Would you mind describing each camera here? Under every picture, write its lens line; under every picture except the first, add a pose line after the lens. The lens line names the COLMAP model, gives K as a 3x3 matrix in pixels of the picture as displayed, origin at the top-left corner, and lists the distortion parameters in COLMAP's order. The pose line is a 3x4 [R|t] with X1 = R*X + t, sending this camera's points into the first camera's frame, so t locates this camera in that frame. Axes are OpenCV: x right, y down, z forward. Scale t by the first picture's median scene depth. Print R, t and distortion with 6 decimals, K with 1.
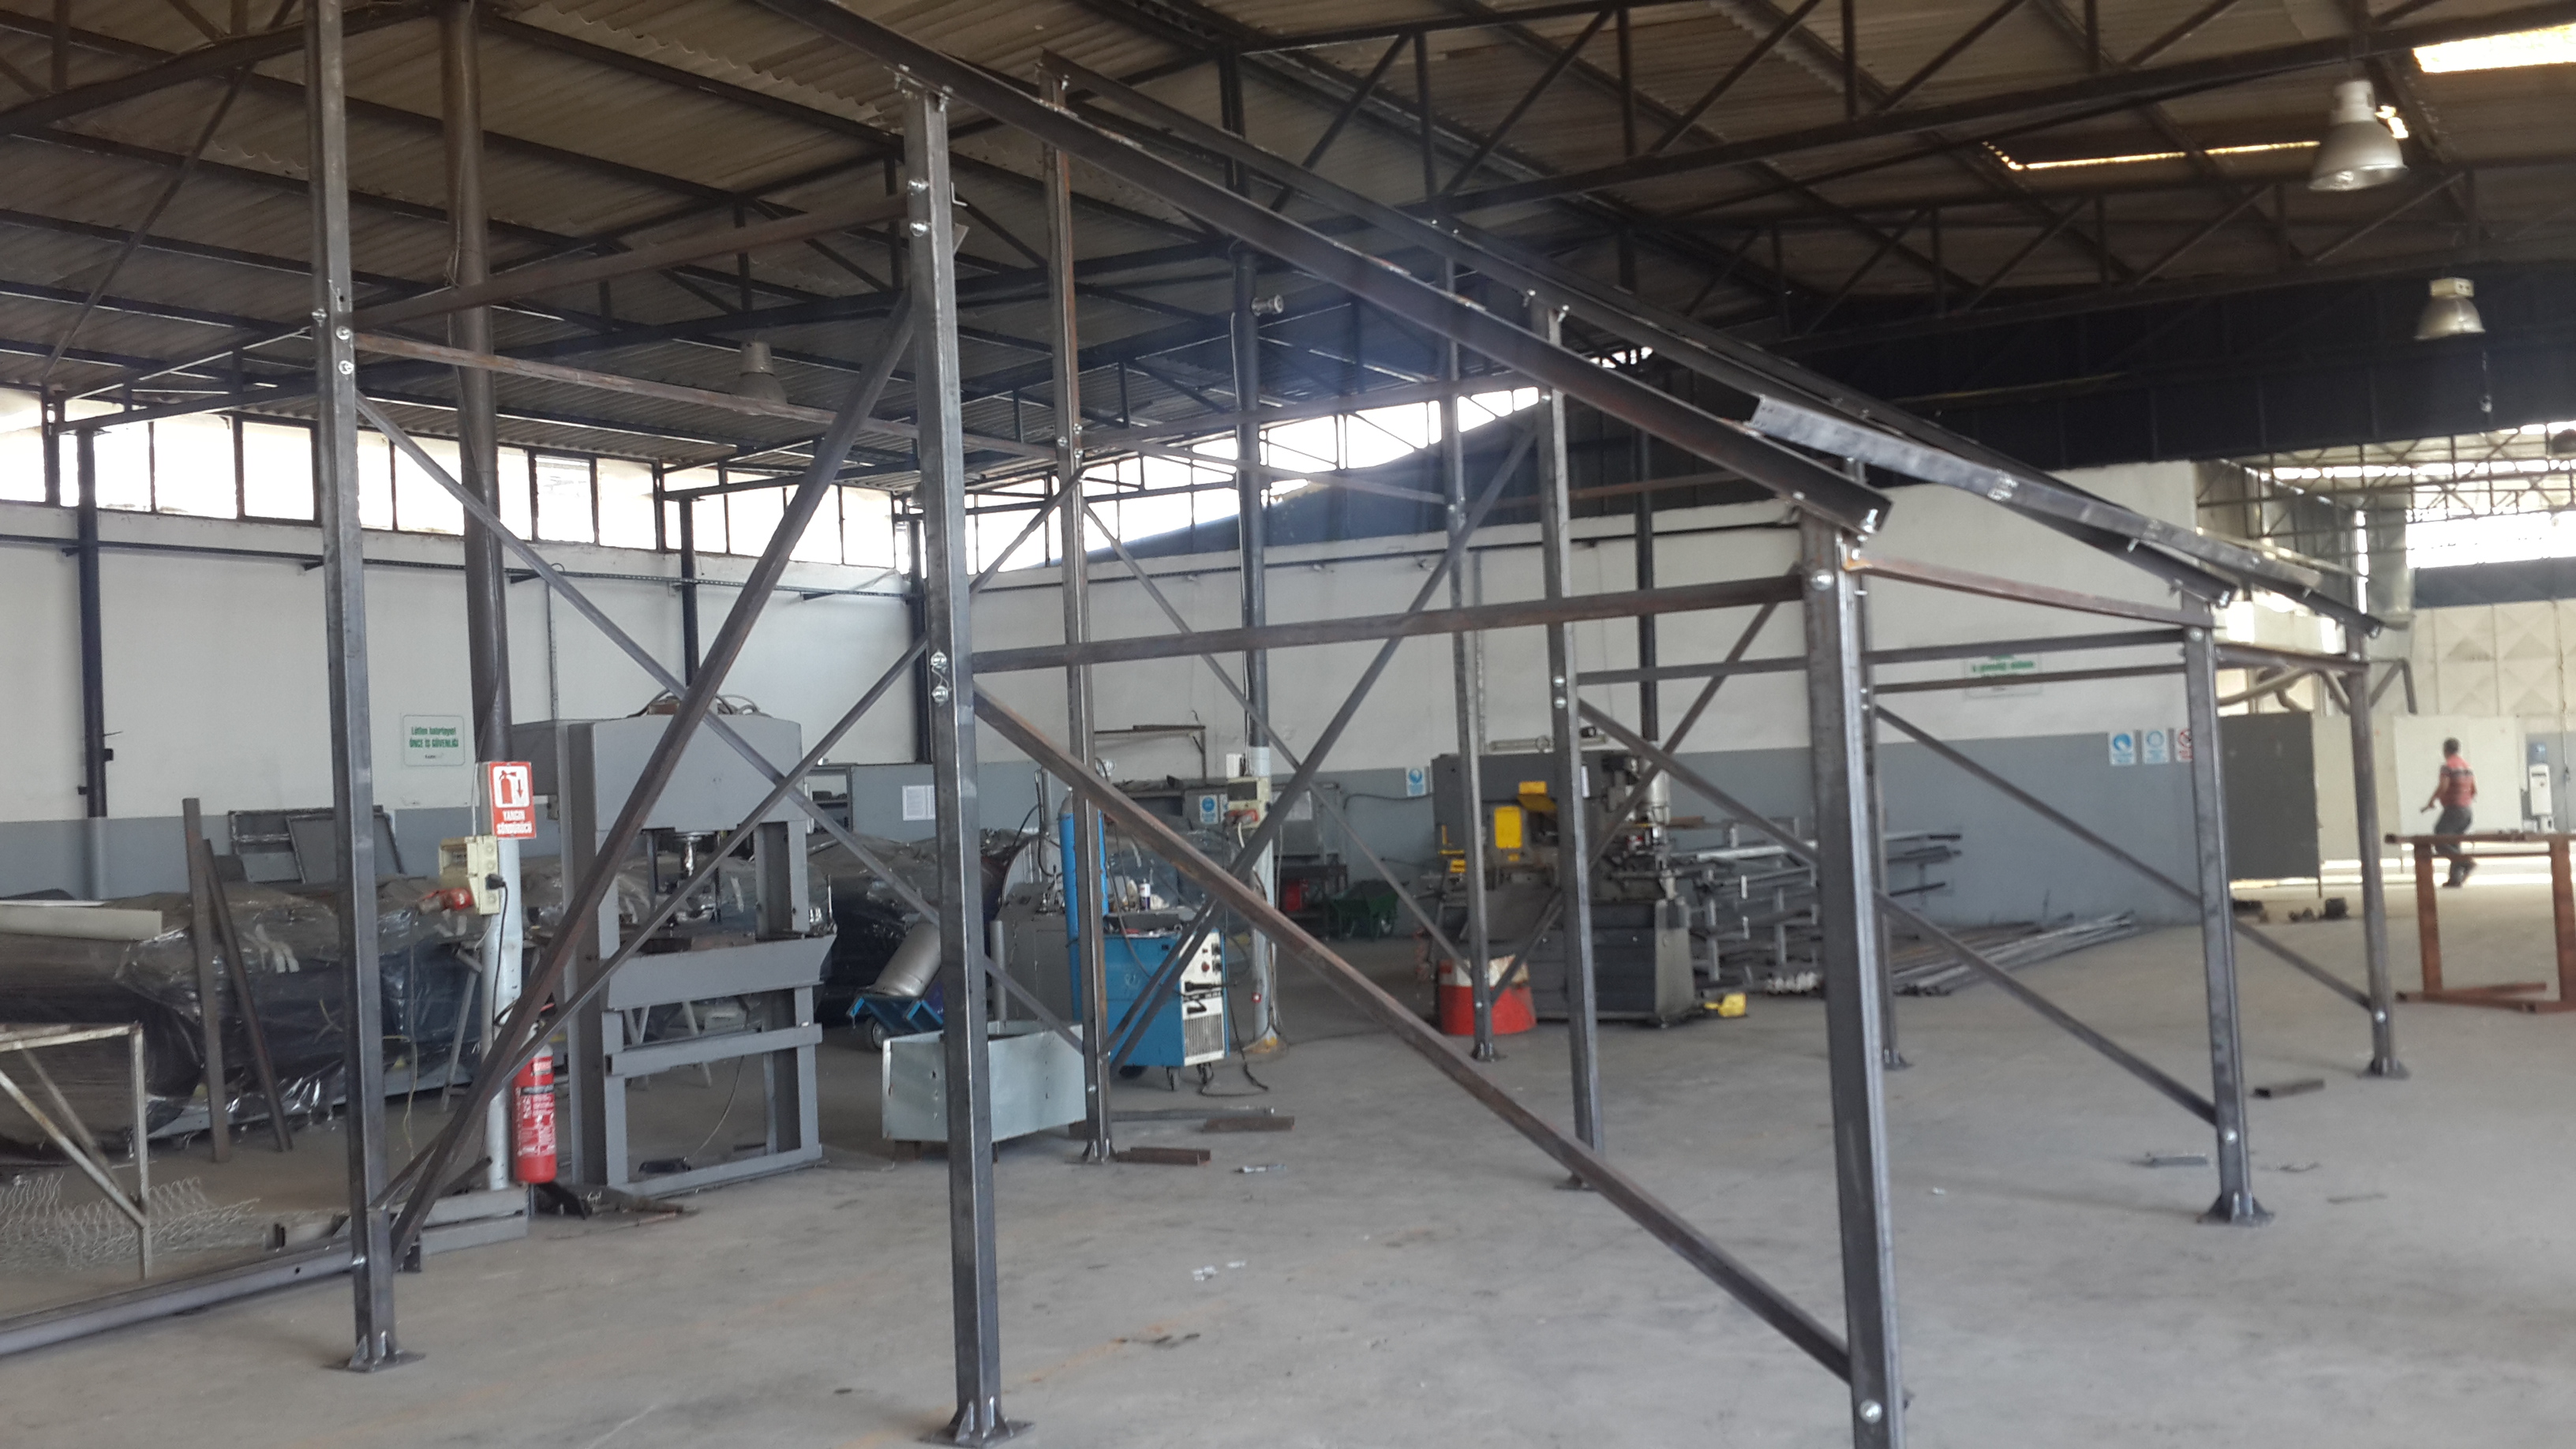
lens RADIAL K [[2350.1, 0, 1288.0], [0, 2350.1, 724.5], [0, 0, 1]] dist [0.136673, -0.325206]
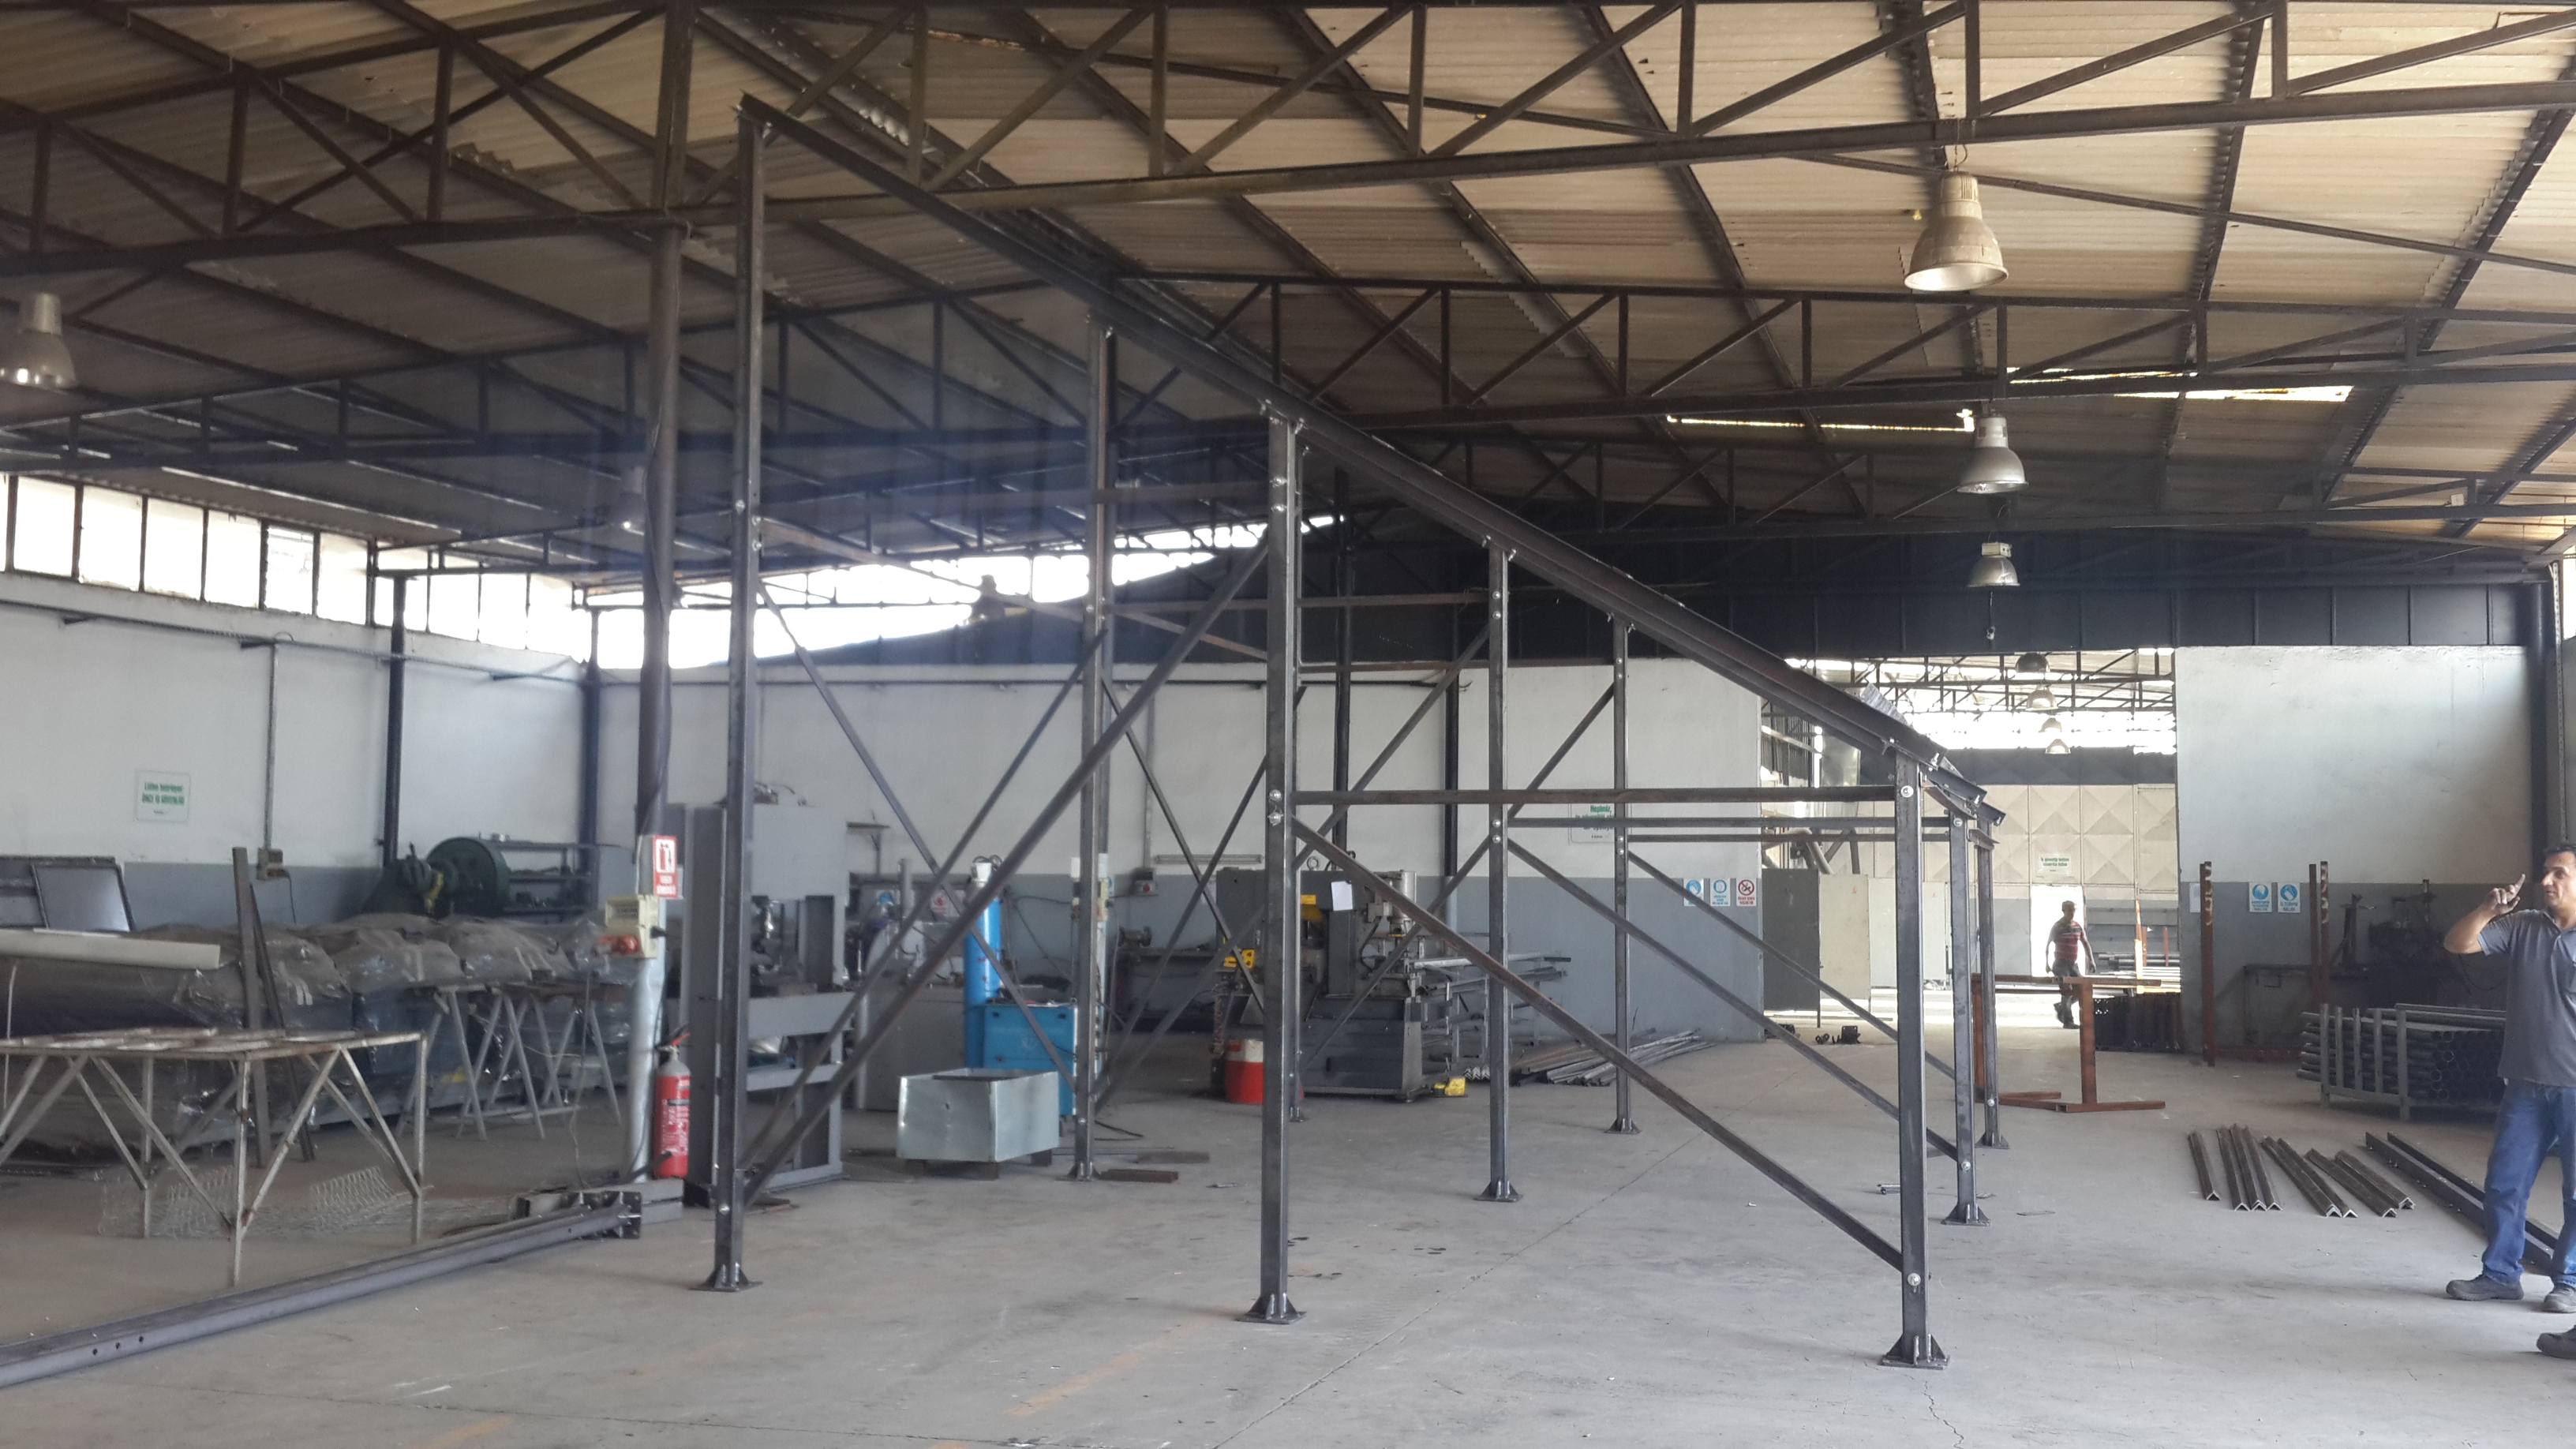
lens RADIAL K [[2350.1, 0, 1288.0], [0, 2350.1, 724.5], [0, 0, 1]] dist [0.136673, -0.325206]
pose [[0.971967, 0.070629, 0.224258, -0.178898], [-0.059983, 0.996741, -0.053945, 0.002969], [-0.227337, 0.038981, 0.973036, -0.170341]]
